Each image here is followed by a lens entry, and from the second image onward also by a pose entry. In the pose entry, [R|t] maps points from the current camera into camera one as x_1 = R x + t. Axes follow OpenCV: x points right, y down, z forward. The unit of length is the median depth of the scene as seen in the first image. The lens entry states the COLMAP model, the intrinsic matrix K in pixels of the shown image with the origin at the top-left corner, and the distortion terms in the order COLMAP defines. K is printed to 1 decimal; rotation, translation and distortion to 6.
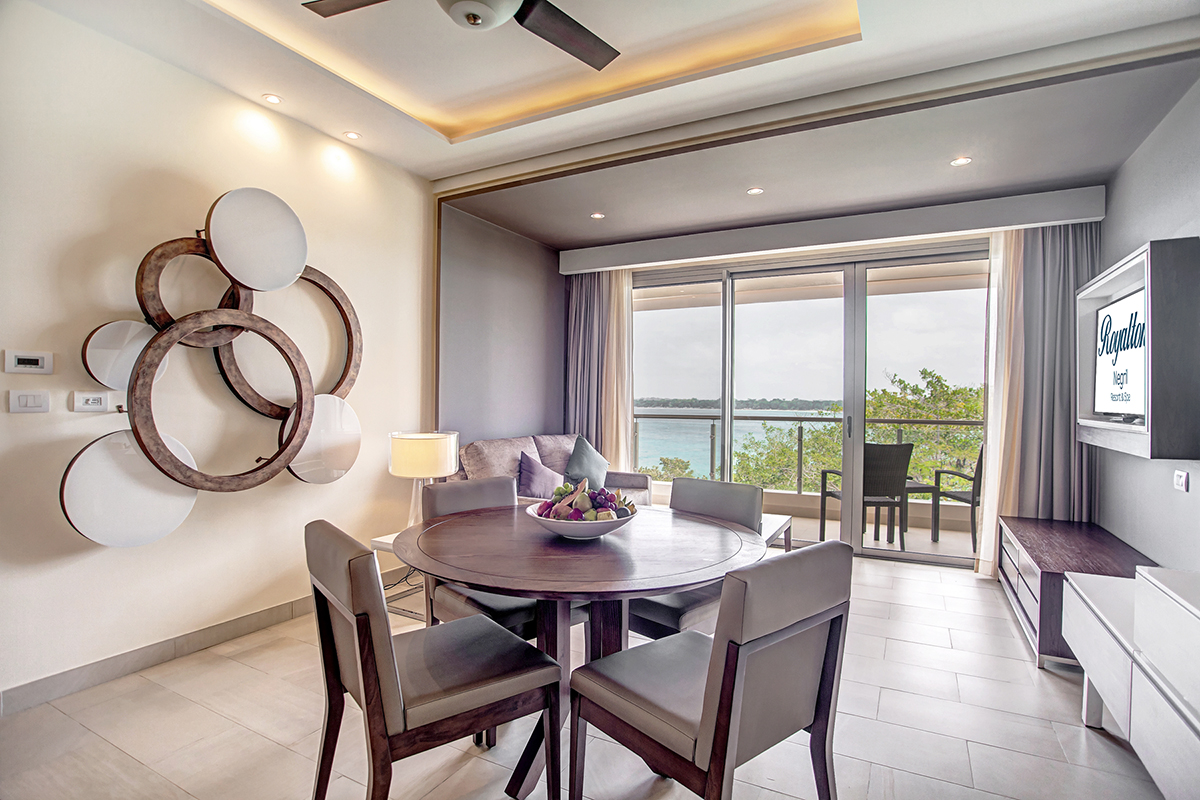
lens RADIAL K [[582.6, 0, 600.0], [0, 582.6, 400.0], [0, 0, 1]] dist [-0.064274, 0.025494]
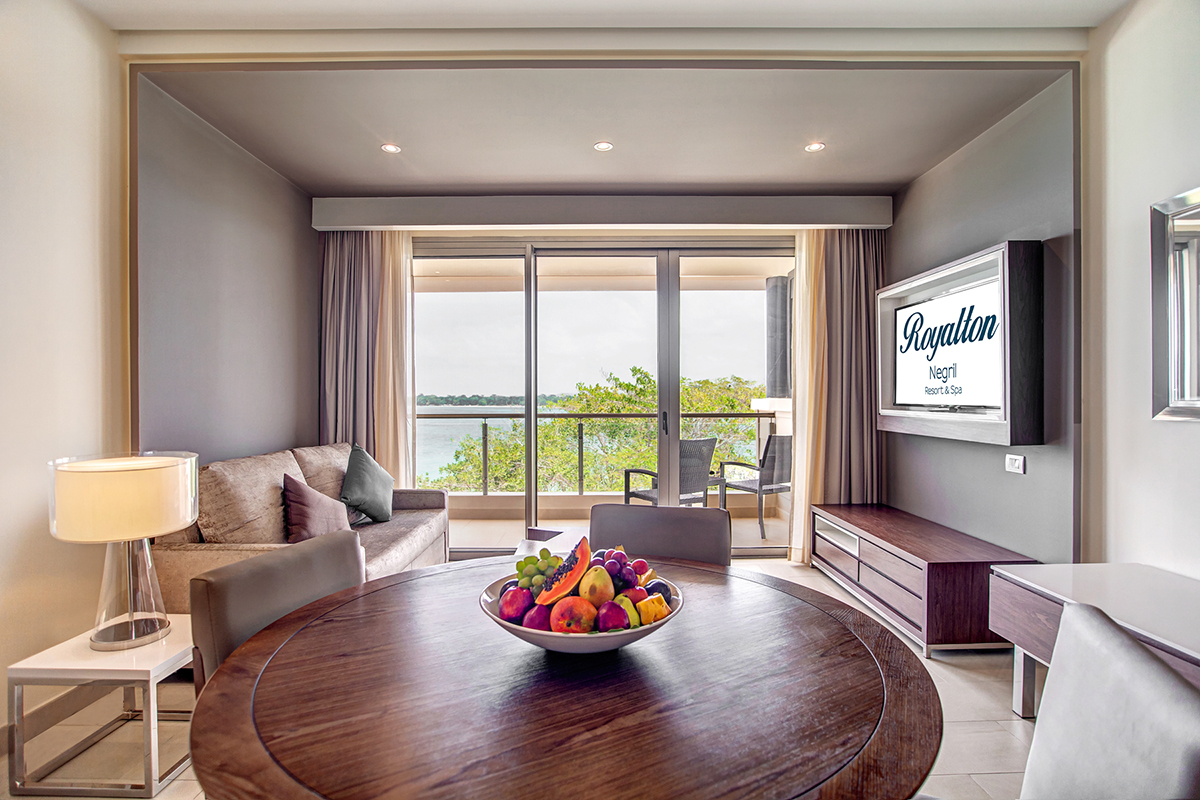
lens RADIAL K [[582.6, 0, 600.0], [0, 582.6, 400.0], [0, 0, 1]] dist [-0.064274, 0.025494]
pose [[0.878389, -0.012637, 0.477779, -0.116948], [0.010151, 0.999918, 0.007785, 0.000824], [-0.477838, -0.001988, 0.878446, 0.218249]]
